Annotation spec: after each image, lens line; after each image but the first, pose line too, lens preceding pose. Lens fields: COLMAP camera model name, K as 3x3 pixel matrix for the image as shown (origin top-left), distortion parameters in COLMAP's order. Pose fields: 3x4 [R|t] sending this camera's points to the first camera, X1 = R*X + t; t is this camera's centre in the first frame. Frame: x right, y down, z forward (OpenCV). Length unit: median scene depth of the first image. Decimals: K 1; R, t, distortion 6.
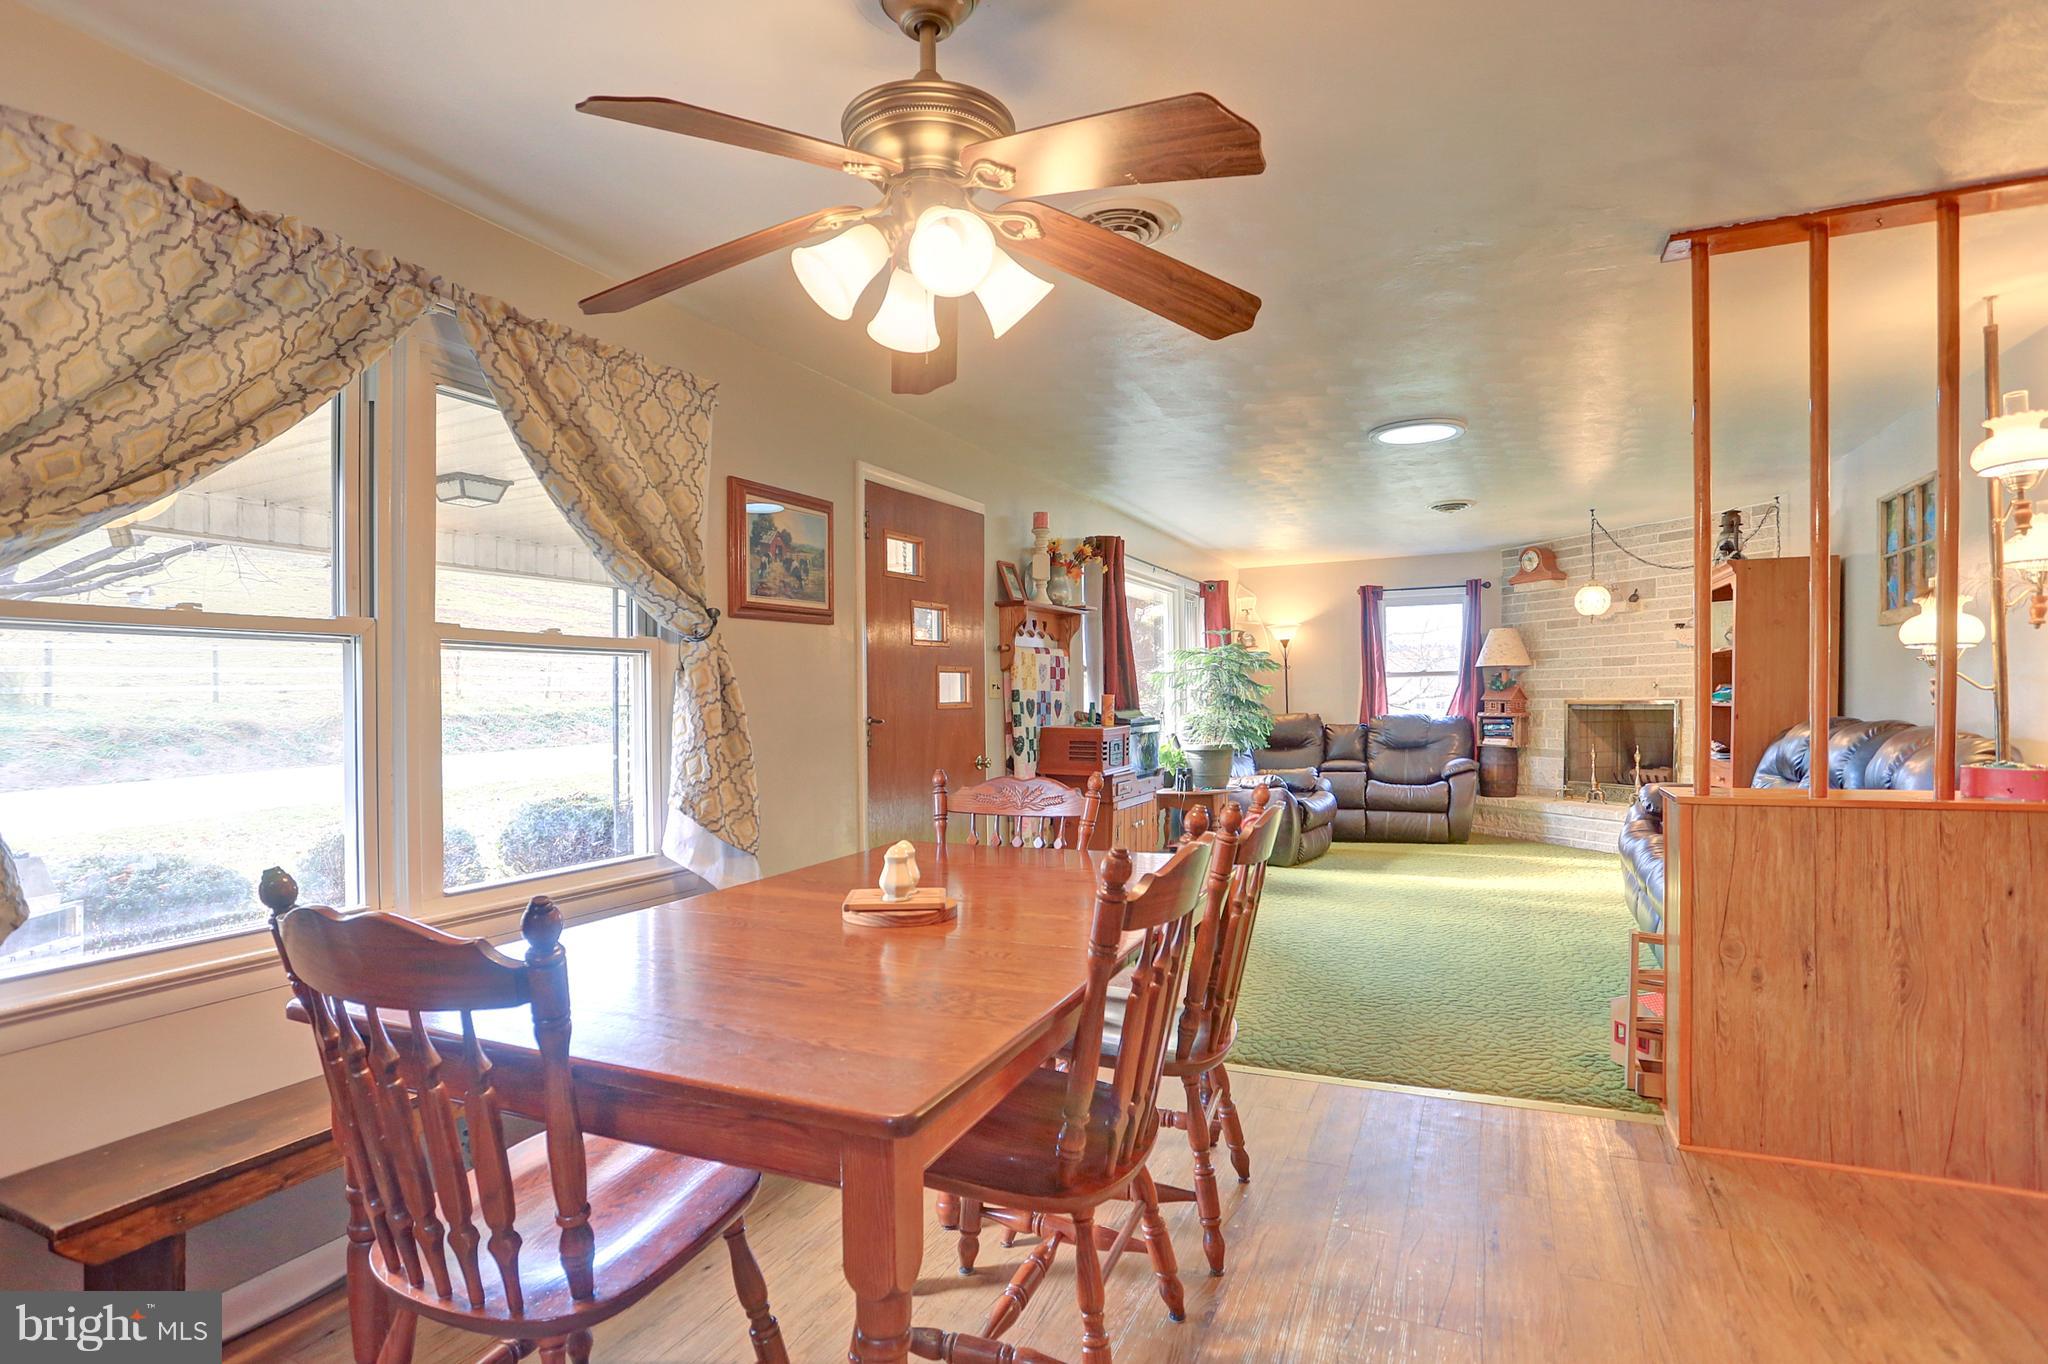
lens RADIAL K [[1030.6, 0, 1033.2], [0, 1030.6, 678.4], [0, 0, 1]] dist [-0.064843, 0.028277]
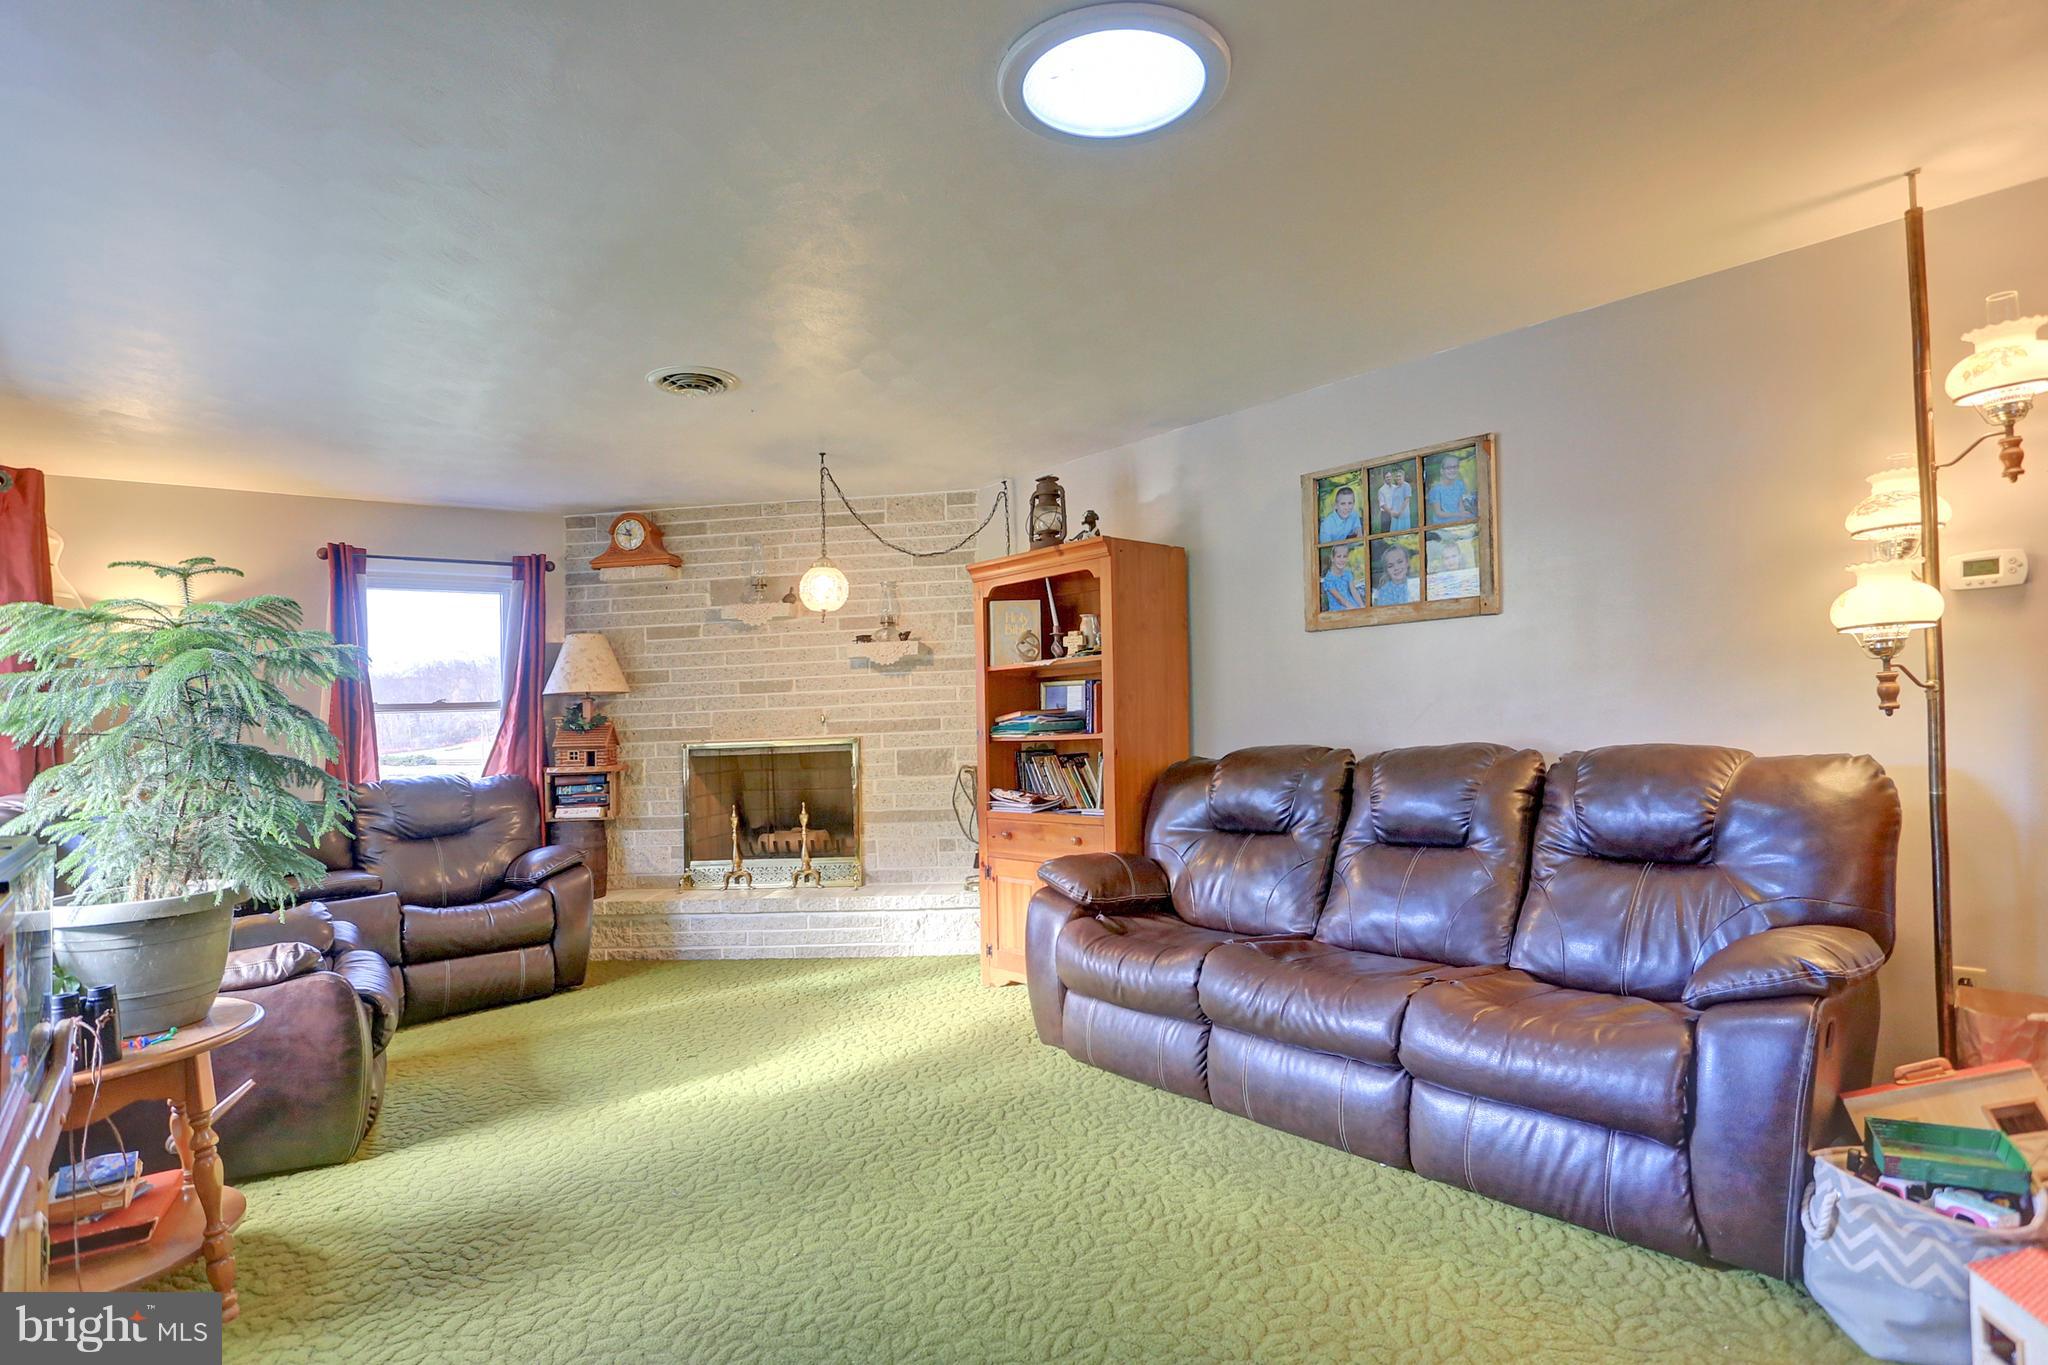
lens RADIAL K [[1001.7, 0, 980.9], [0, 1001.7, 725.0], [0, 0, 1]] dist [-0.068460, 0.023384]
pose [[0.434398, -0.008363, 0.900682, 0.009069], [0.013187, 0.999909, 0.002925, 0.011454], [-0.900625, 0.010607, 0.434469, 0.632710]]
